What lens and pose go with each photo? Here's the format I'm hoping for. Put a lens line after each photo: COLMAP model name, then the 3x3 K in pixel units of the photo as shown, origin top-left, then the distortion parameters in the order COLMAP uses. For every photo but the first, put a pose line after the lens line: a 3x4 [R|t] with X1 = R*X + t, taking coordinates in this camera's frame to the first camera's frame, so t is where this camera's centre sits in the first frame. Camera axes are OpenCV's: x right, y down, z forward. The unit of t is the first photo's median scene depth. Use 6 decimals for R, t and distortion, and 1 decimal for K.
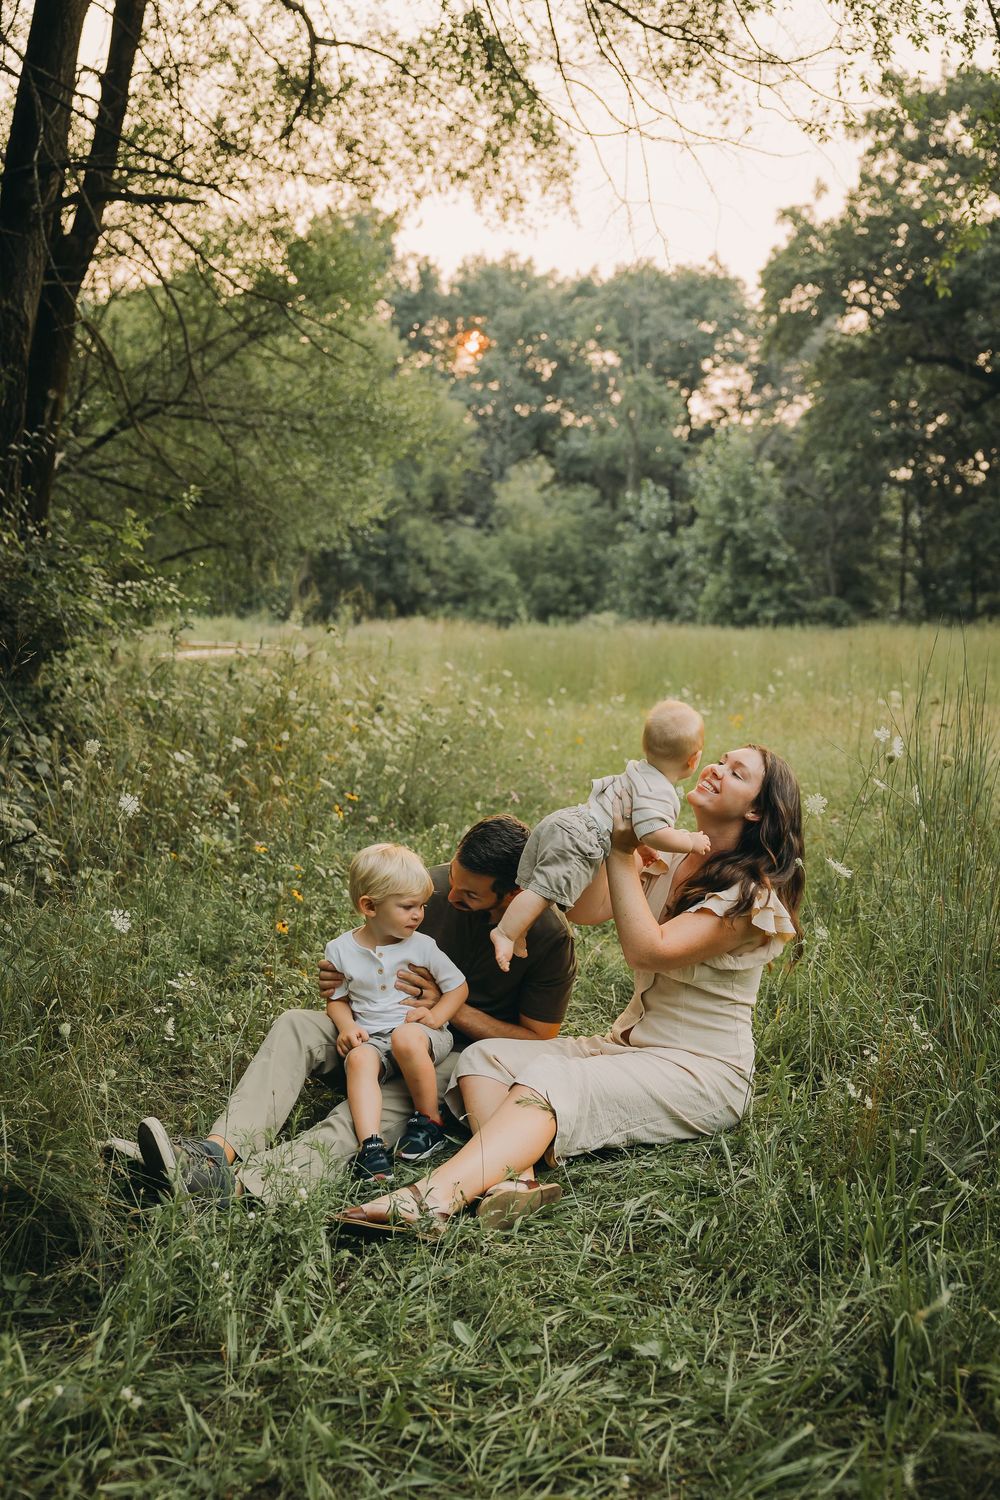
lens RADIAL K [[1639.3, 0, 500.0], [0, 1639.3, 750.0], [0, 0, 1]] dist [-0.004874, 0.010760]
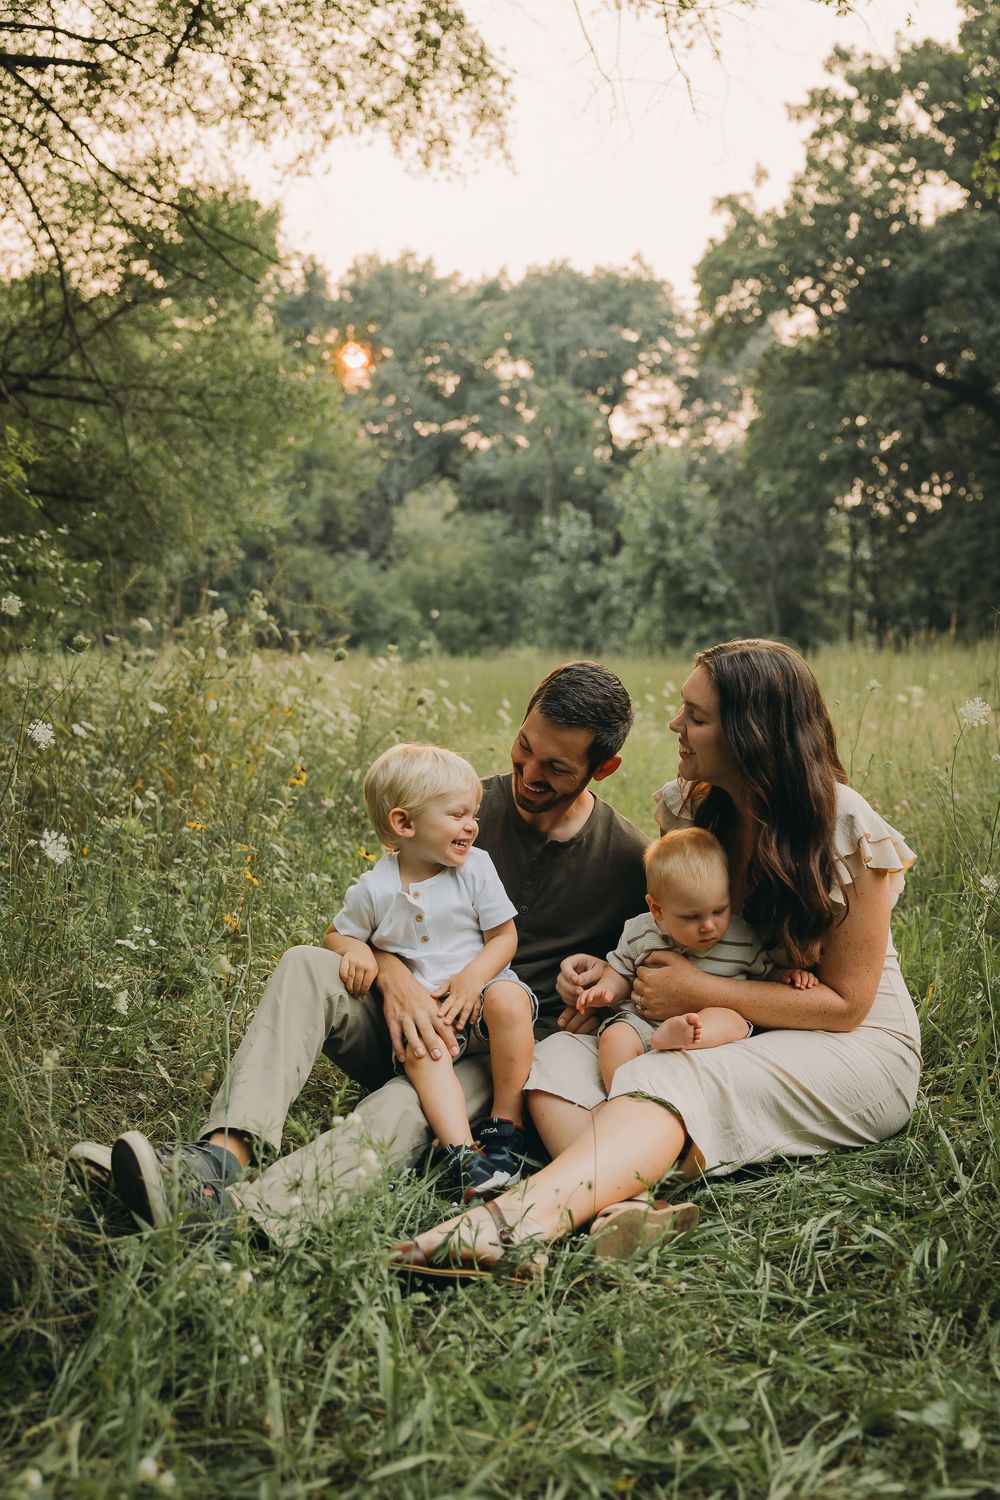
lens RADIAL K [[1863.6, 0, 500.0], [0, 1863.6, 750.0], [0, 0, 1]] dist [-0.004315, 0.015054]
pose [[0.998460, -0.007505, 0.054975, -0.002788], [0.009443, 0.999339, -0.035092, 0.003053], [-0.054675, 0.035557, 0.997871, 0.006380]]
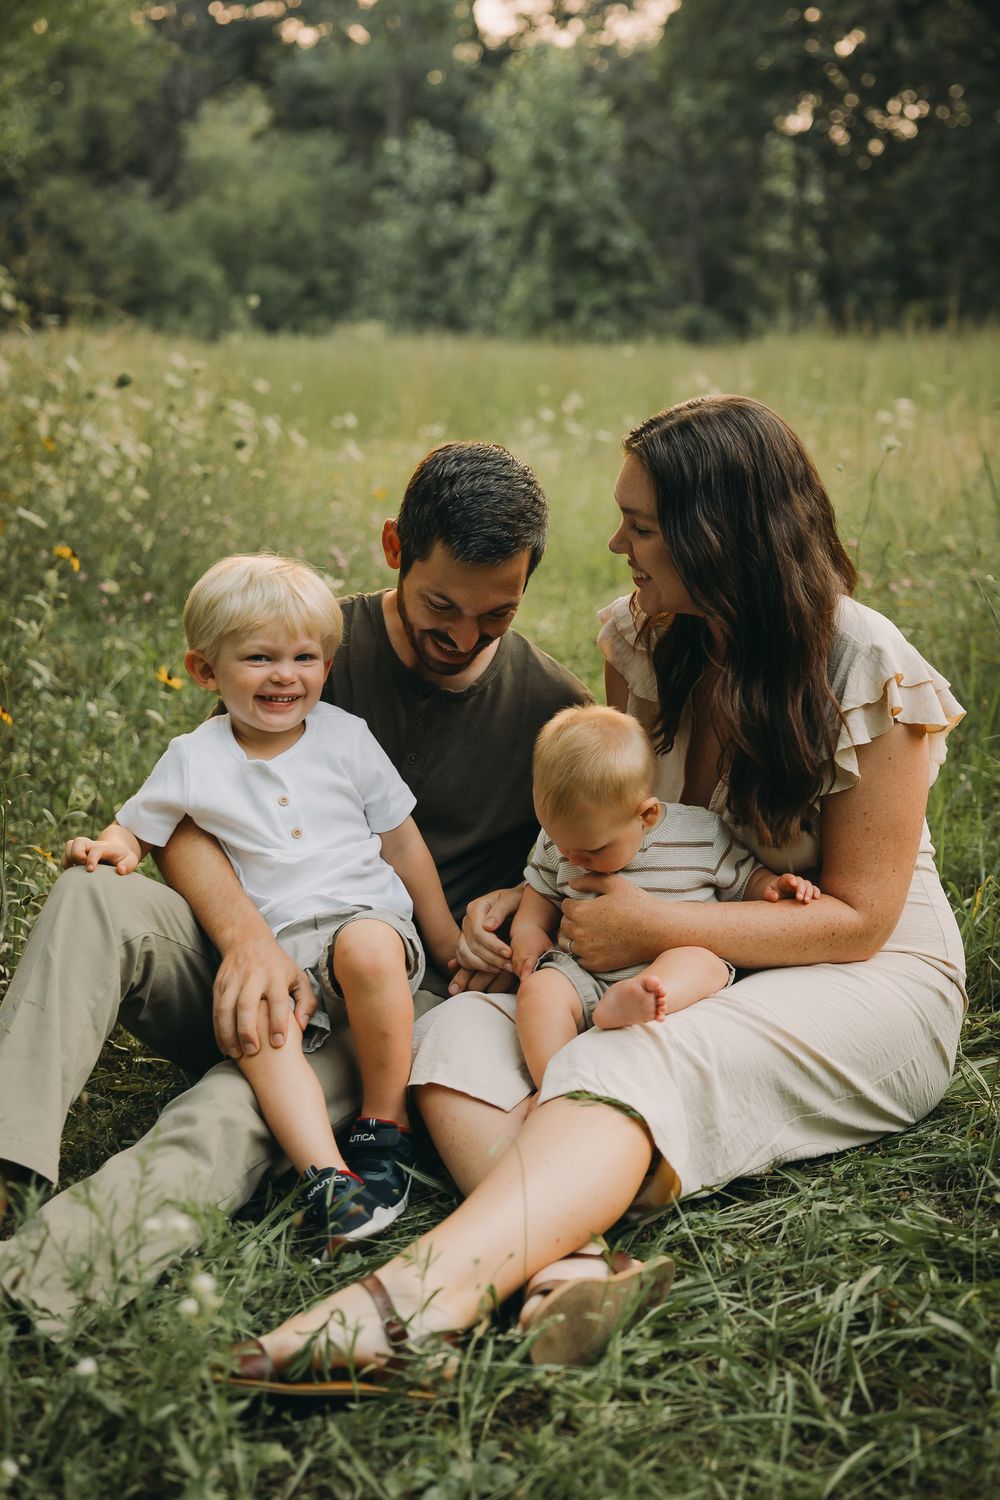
lens RADIAL K [[2443.1, 0, 541.3], [0, 2443.1, 748.5], [0, 0, 1]] dist [0.024494, 0.002248]
pose [[0.990156, -0.020185, 0.138502, -0.003032], [0.008410, 0.996339, 0.085079, 0.001715], [-0.139712, -0.083077, 0.986701, 0.009740]]
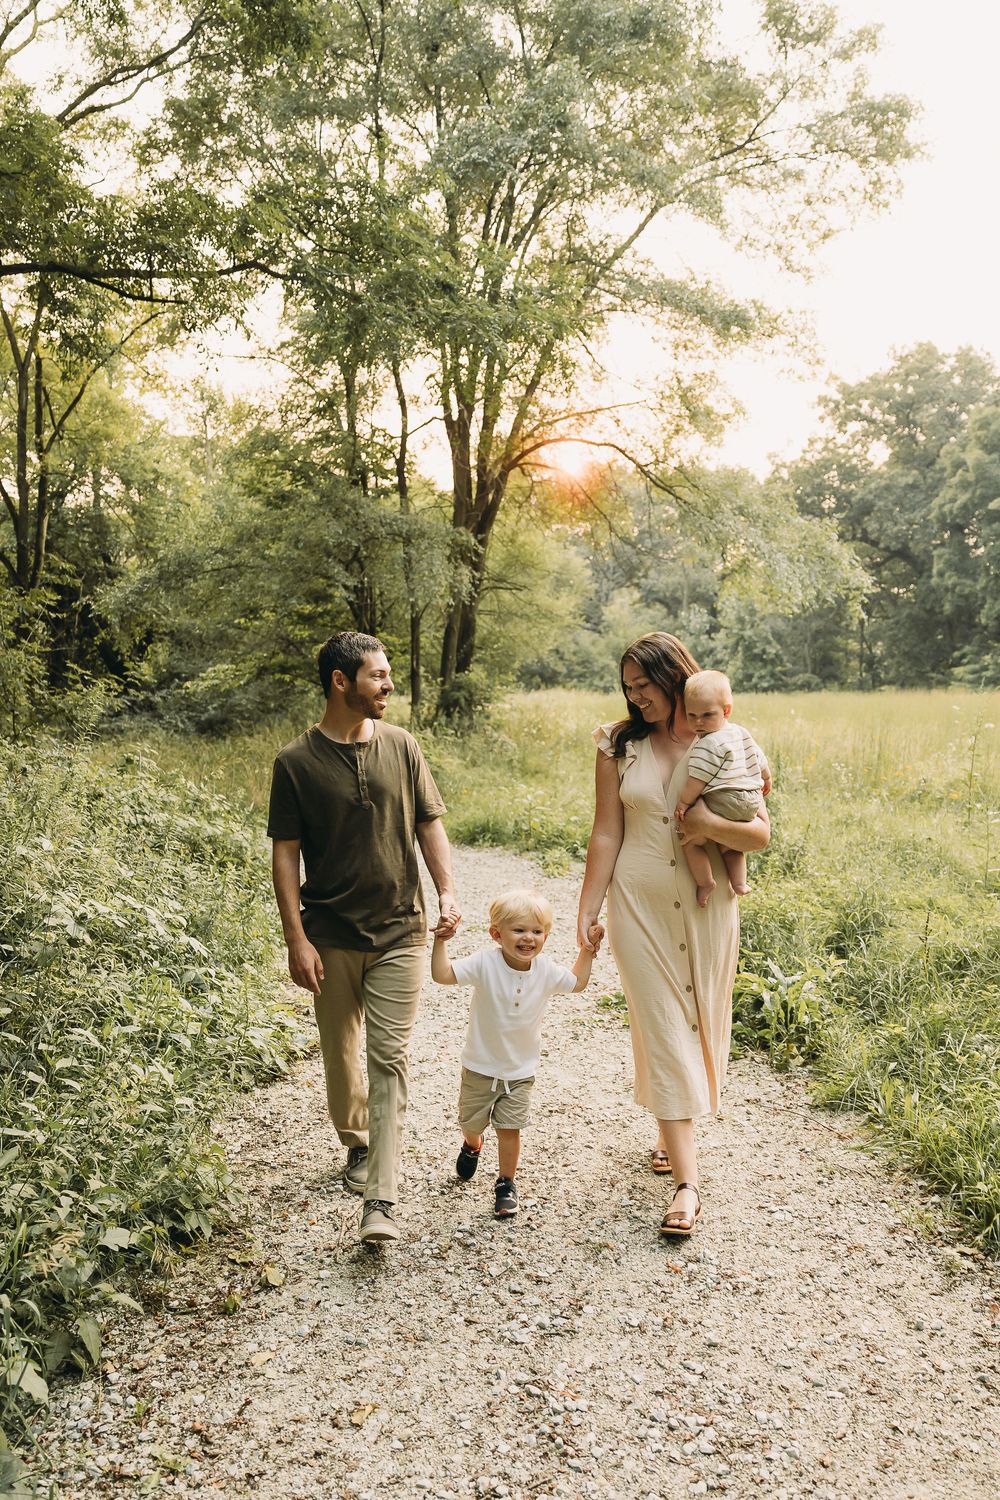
lens RADIAL K [[1055.7, 0, 502.4], [0, 1055.7, 781.5], [0, 0, 1]] dist [0.009756, 0.002034]
pose [[0.995142, 0.004779, -0.098334, 0.002351], [-0.003800, 0.999941, 0.010137, 0.006904], [0.098377, -0.009714, 0.995102, -0.113790]]
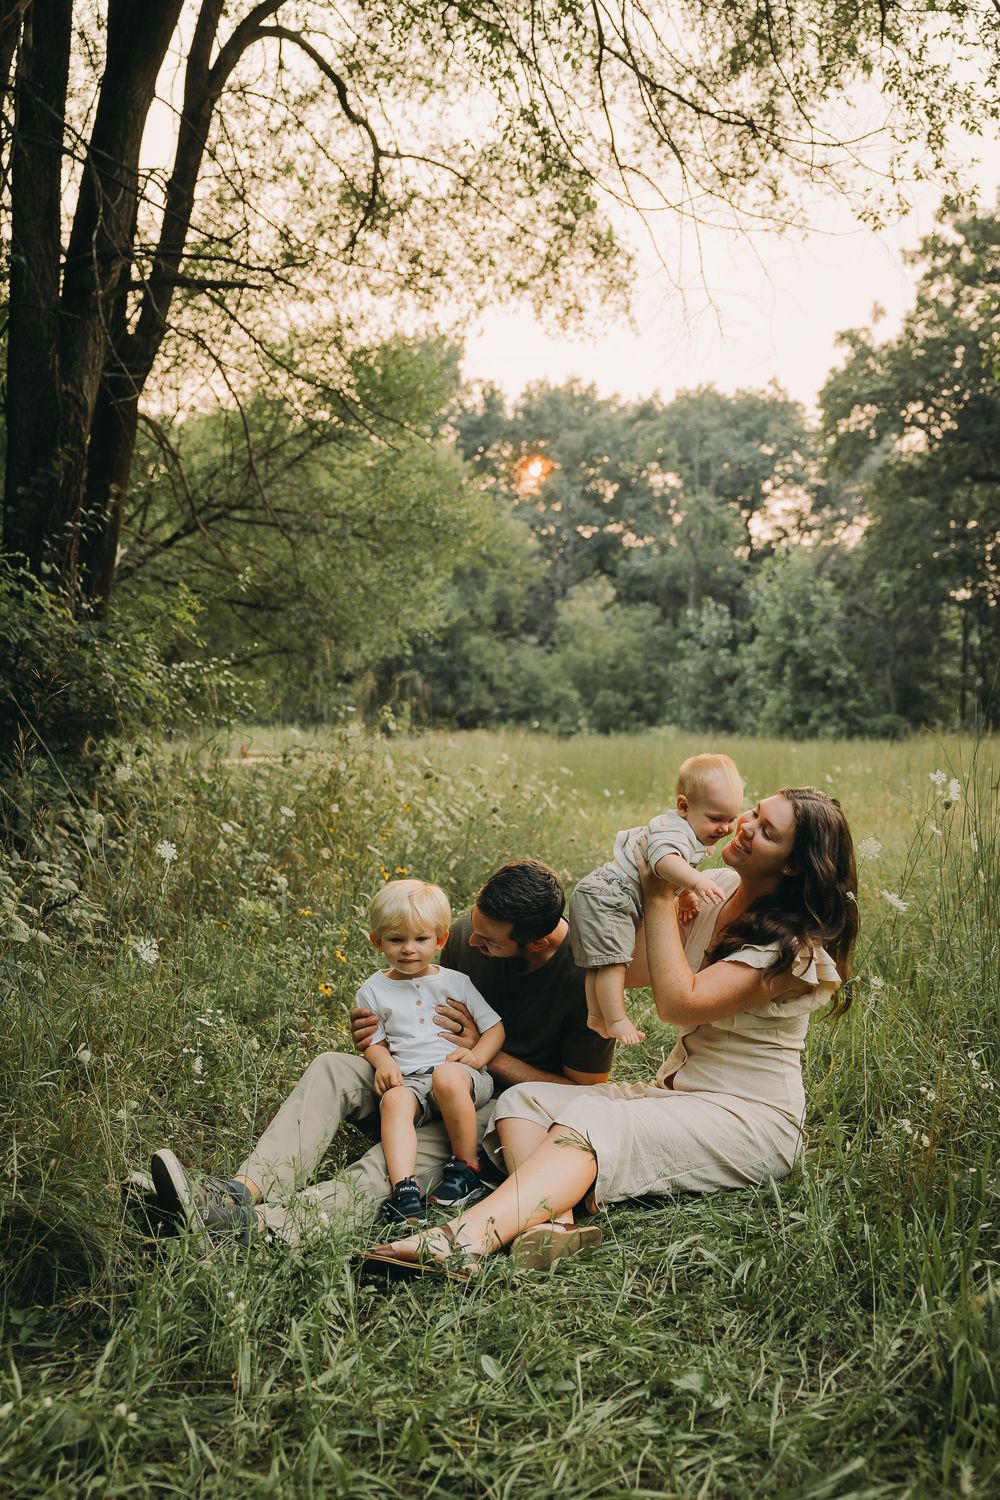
lens RADIAL K [[1629.2, 0, 527.3], [0, 1629.2, 777.2], [0, 0, 1]] dist [-0.001819, 0.032762]
pose [[0.999765, 0.003541, -0.021365, 0.000421], [-0.004714, 0.998470, -0.055089, 0.001747], [0.021137, 0.055177, 0.998253, 0.001281]]
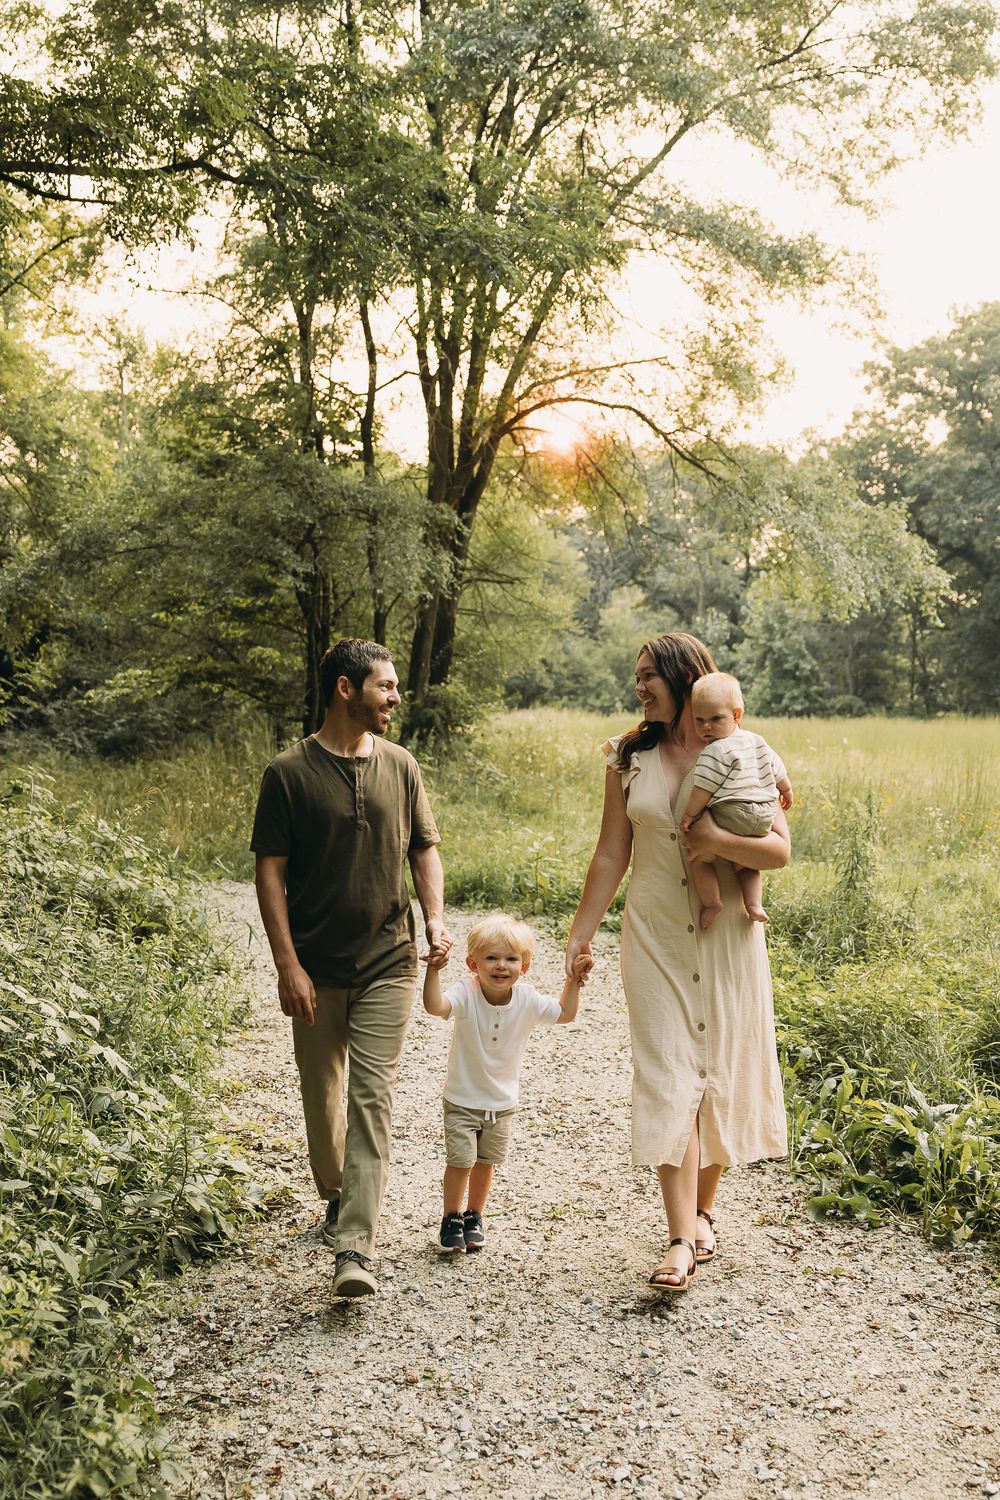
lens RADIAL K [[1297.8, 0, 500.0], [0, 1297.8, 750.0], [0, 0, 1]] dist [-0.004842, 0.008231]
pose [[0.996827, 0.016238, -0.077929, -0.000364], [-0.019770, 0.998802, -0.044763, 0.006767], [0.077108, 0.046161, 0.995954, -0.108839]]
